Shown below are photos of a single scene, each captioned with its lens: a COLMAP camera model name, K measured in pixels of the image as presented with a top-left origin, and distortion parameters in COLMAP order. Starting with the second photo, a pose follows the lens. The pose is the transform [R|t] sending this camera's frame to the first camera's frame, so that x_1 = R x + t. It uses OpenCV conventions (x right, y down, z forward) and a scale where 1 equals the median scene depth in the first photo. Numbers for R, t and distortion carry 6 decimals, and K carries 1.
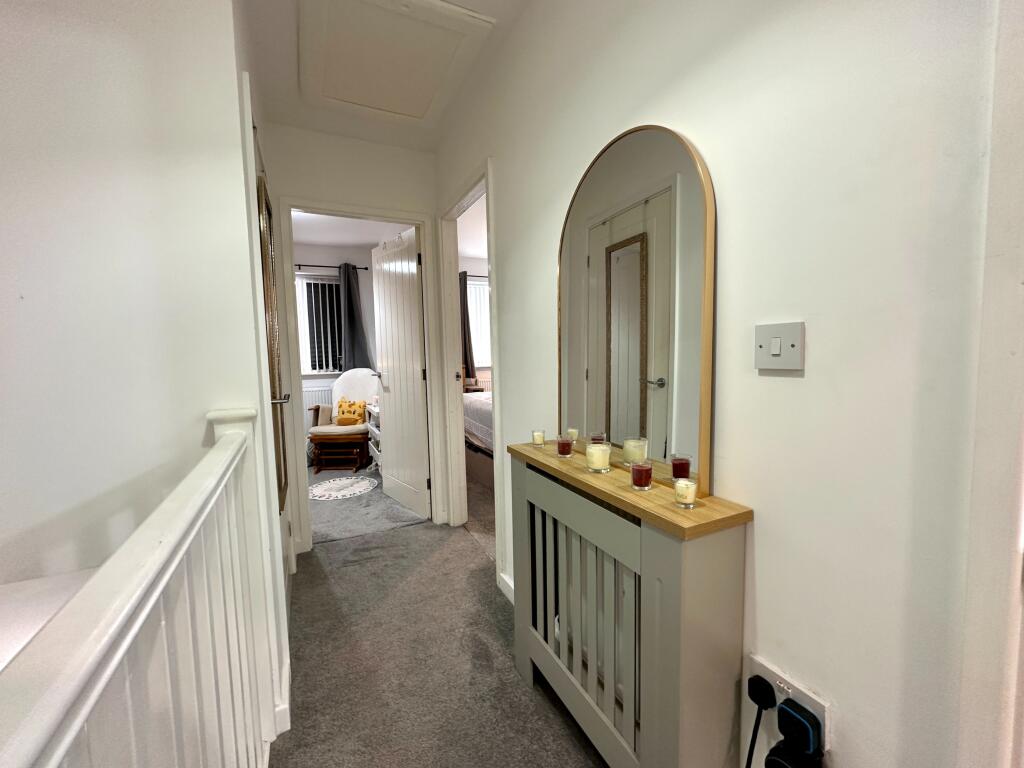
lens RADIAL K [[411.0, 0, 512.0], [0, 411.0, 384.0], [0, 0, 1]] dist [0.000283, 0.000286]
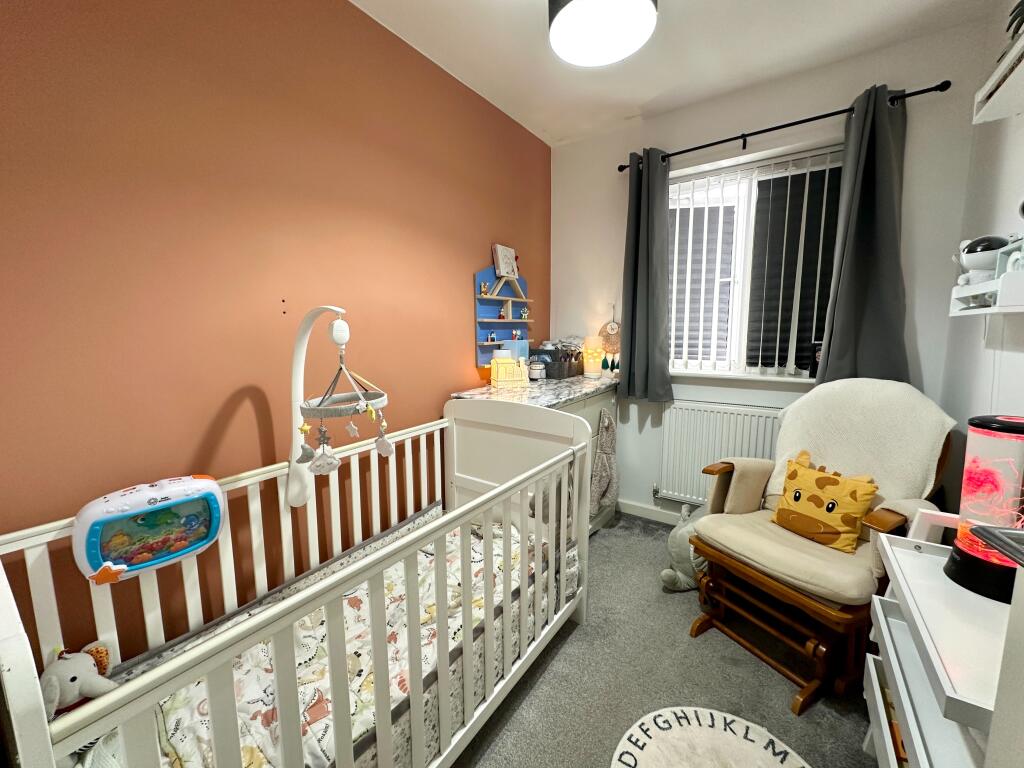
lens RADIAL K [[411.0, 0, 512.0], [0, 411.0, 384.0], [0, 0, 1]] dist [0.000283, 0.000286]
pose [[0.489418, 0.129179, -0.862429, -0.207593], [-0.074883, 0.991540, 0.106023, -0.047290], [0.868828, 0.012692, 0.494951, 0.534752]]
